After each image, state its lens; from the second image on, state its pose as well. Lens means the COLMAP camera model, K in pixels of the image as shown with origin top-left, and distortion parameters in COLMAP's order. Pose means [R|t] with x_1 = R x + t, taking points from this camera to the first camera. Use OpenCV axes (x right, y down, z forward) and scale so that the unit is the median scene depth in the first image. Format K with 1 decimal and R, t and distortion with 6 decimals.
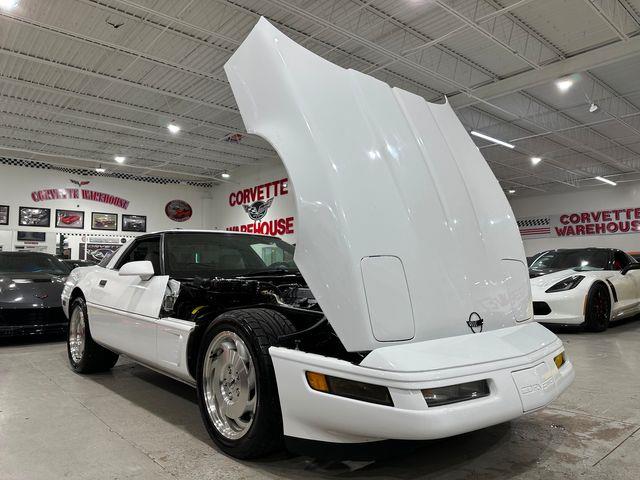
lens RADIAL K [[453.3, 0, 320.0], [0, 453.3, 240.0], [0, 0, 1]] dist [0.105813, -0.159124]
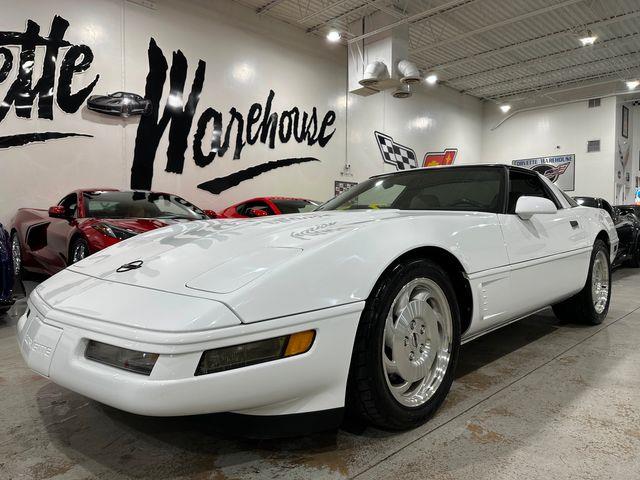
lens RADIAL K [[453.3, 0, 320.0], [0, 453.3, 240.0], [0, 0, 1]] dist [0.105813, -0.159124]
pose [[0.062426, 0.036011, -0.997400, 0.142989], [0.075785, 0.996293, 0.040714, 0.014463], [0.995168, -0.078130, 0.059466, 0.159512]]
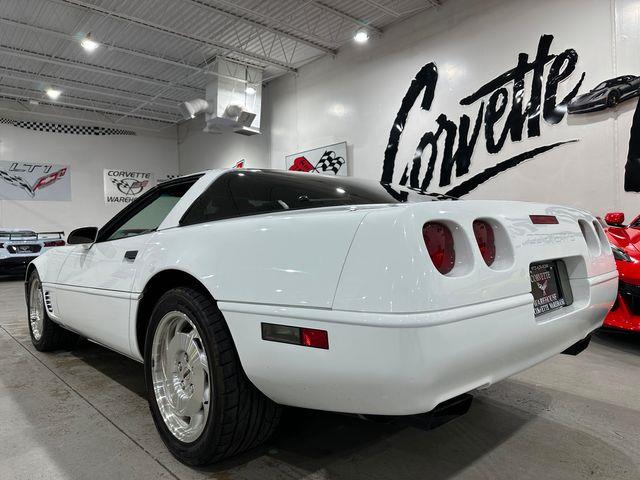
lens RADIAL K [[453.3, 0, 320.0], [0, 453.3, 240.0], [0, 0, 1]] dist [0.105813, -0.159124]
pose [[-0.999373, 0.025098, -0.024993, -0.060454], [0.026915, 0.996804, -0.075221, 0.032311], [0.023025, -0.075847, -0.996854, 0.375785]]
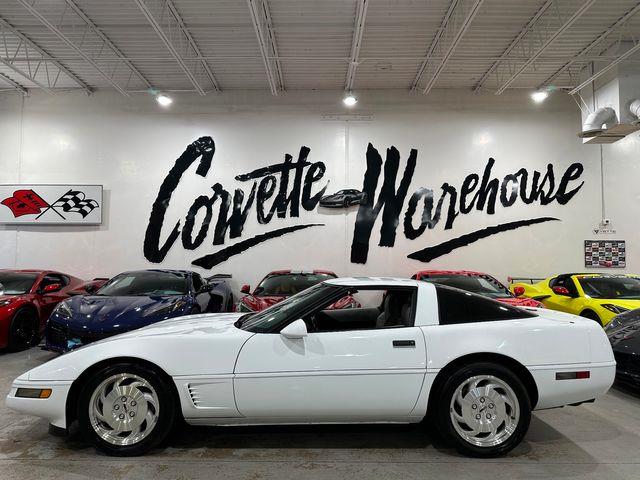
lens RADIAL K [[453.3, 0, 320.0], [0, 453.3, 240.0], [0, 0, 1]] dist [0.105813, -0.159124]
pose [[-0.656178, -0.051875, -0.752821, 0.139720], [0.053687, 0.991897, -0.115144, 0.005845], [0.752694, -0.115972, -0.648076, 0.352799]]
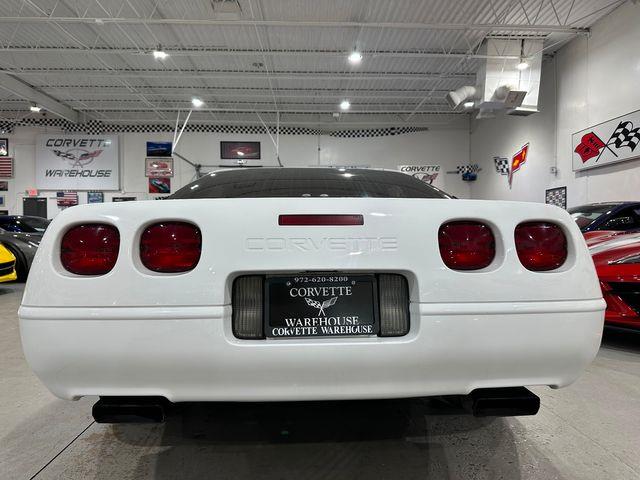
lens RADIAL K [[462.3, 0, 320.0], [0, 462.3, 240.0], [0, 0, 1]] dist [-0.005029, -0.007205]
pose [[-0.786529, -0.004481, 0.617538, -0.141554], [-0.045295, 0.997699, -0.050450, 0.030974], [-0.615891, -0.067651, -0.784922, 0.345347]]
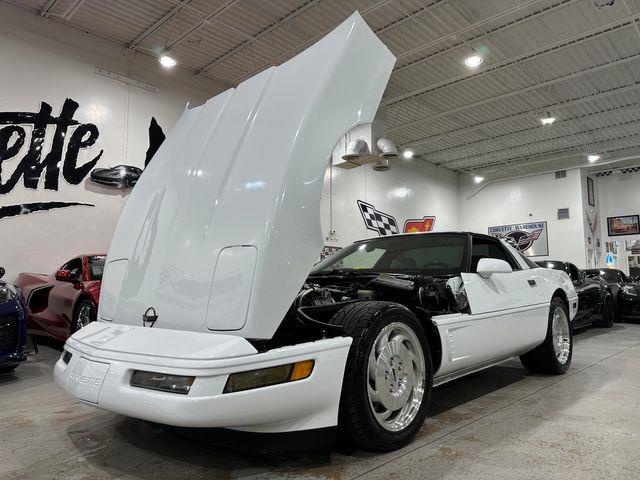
lens RADIAL K [[453.3, 0, 320.0], [0, 453.3, 240.0], [0, 0, 1]] dist [0.105813, -0.159124]
pose [[0.095989, -0.106894, -0.989626, 0.167989], [0.080964, 0.991761, -0.099272, 0.017006], [0.992084, -0.070595, 0.103853, 0.154788]]
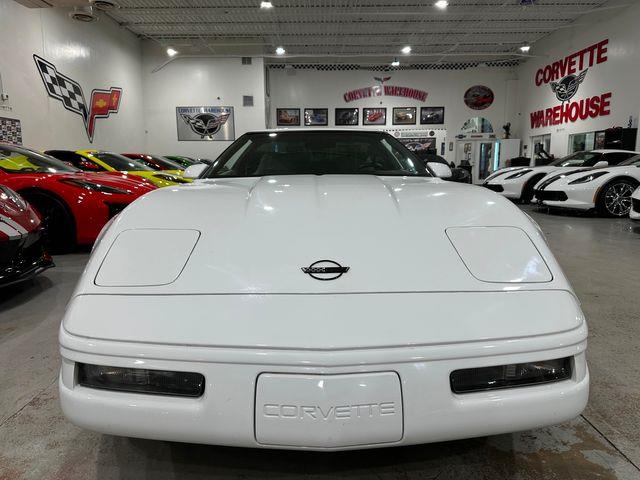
lens RADIAL K [[462.3, 0, 320.0], [0, 462.3, 240.0], [0, 0, 1]] dist [-0.005029, -0.007205]
pose [[0.757715, 0.100886, -0.644741, 0.085519], [0.051254, 0.975726, 0.212911, 0.000939], [0.650570, -0.194372, 0.734151, 0.068928]]
